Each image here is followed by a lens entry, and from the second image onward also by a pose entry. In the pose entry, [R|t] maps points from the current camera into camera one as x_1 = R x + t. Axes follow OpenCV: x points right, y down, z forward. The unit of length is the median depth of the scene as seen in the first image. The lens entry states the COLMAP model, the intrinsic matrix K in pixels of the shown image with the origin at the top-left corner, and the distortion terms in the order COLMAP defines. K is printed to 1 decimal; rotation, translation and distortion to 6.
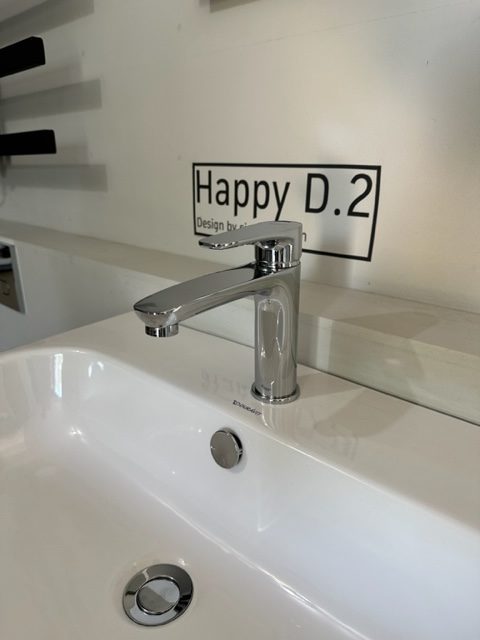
lens RADIAL K [[451.0, 0, 237.3], [0, 451.0, 318.2], [0, 0, 1]] dist [0.042793, -0.048875]
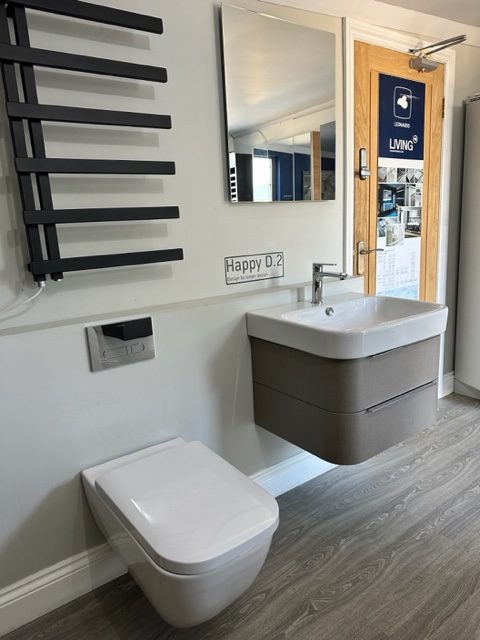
lens RADIAL K [[451.0, 0, 237.5], [0, 451.0, 321.4], [0, 0, 1]] dist [0.042793, -0.048875]
pose [[0.204676, -0.209706, 0.956102, -2.818031], [0.373607, 0.919567, 0.121713, -0.317973], [-0.904724, 0.332295, 0.266561, 0.406564]]
